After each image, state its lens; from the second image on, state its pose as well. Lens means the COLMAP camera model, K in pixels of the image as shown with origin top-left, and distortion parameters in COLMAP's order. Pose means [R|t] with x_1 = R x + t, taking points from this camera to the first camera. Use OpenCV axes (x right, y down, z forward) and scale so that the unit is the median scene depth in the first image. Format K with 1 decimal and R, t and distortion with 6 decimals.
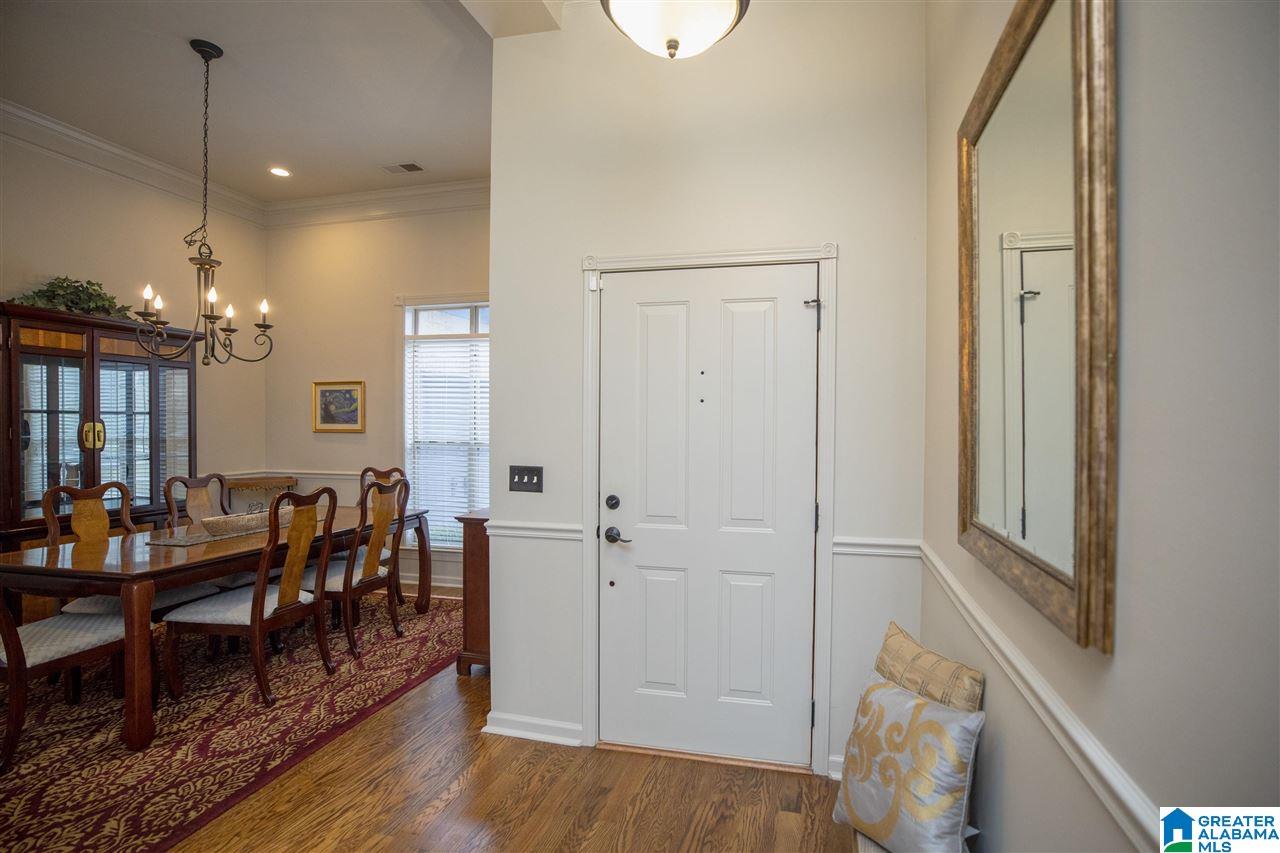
lens RADIAL K [[603.8, 0, 632.7], [0, 603.8, 433.1], [0, 0, 1]] dist [-0.012516, 0.001676]
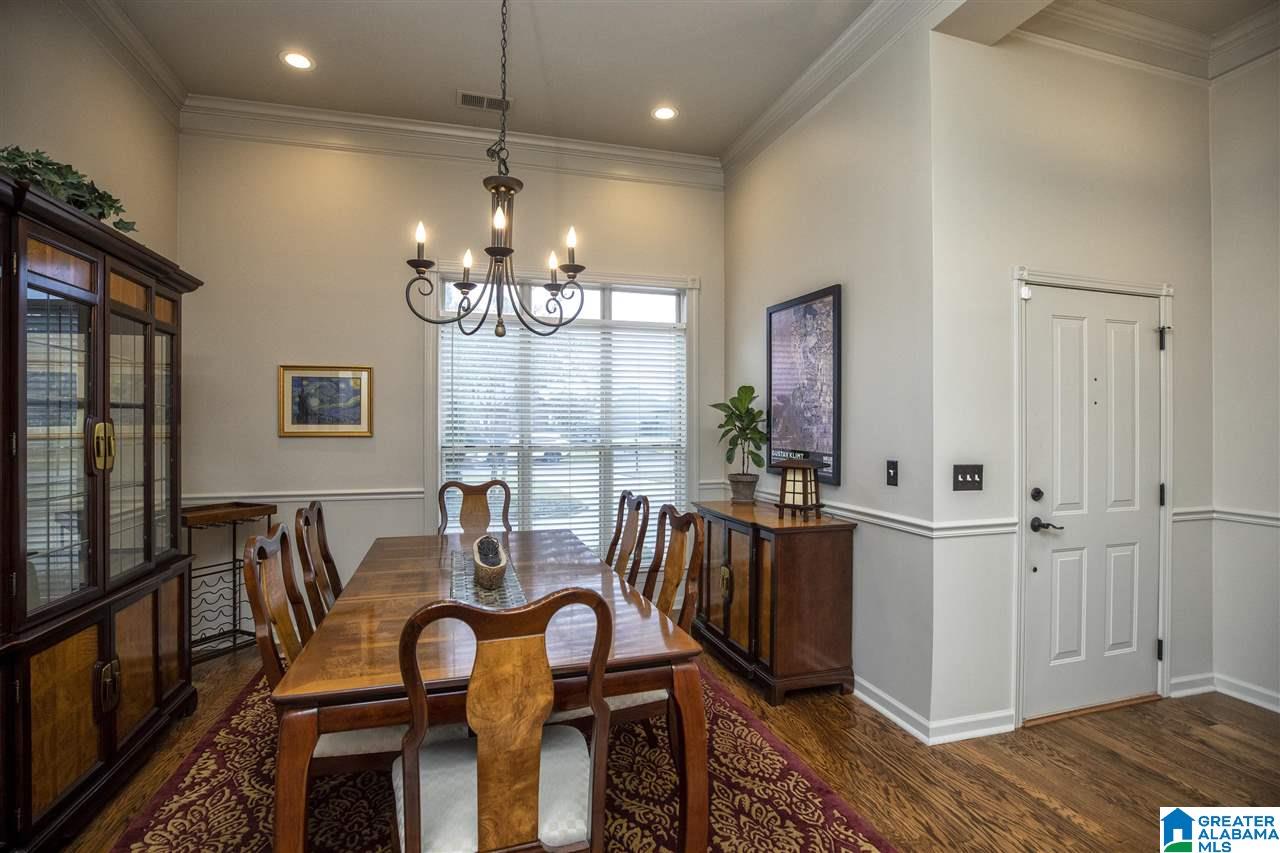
lens RADIAL K [[603.8, 0, 638.9], [0, 603.8, 418.1], [0, 0, 1]] dist [-0.012516, 0.001676]
pose [[0.856121, 0.002037, 0.516772, -0.999940], [0.010778, 0.999704, -0.021796, -0.006427], [-0.516664, 0.024230, 0.855845, 0.361159]]
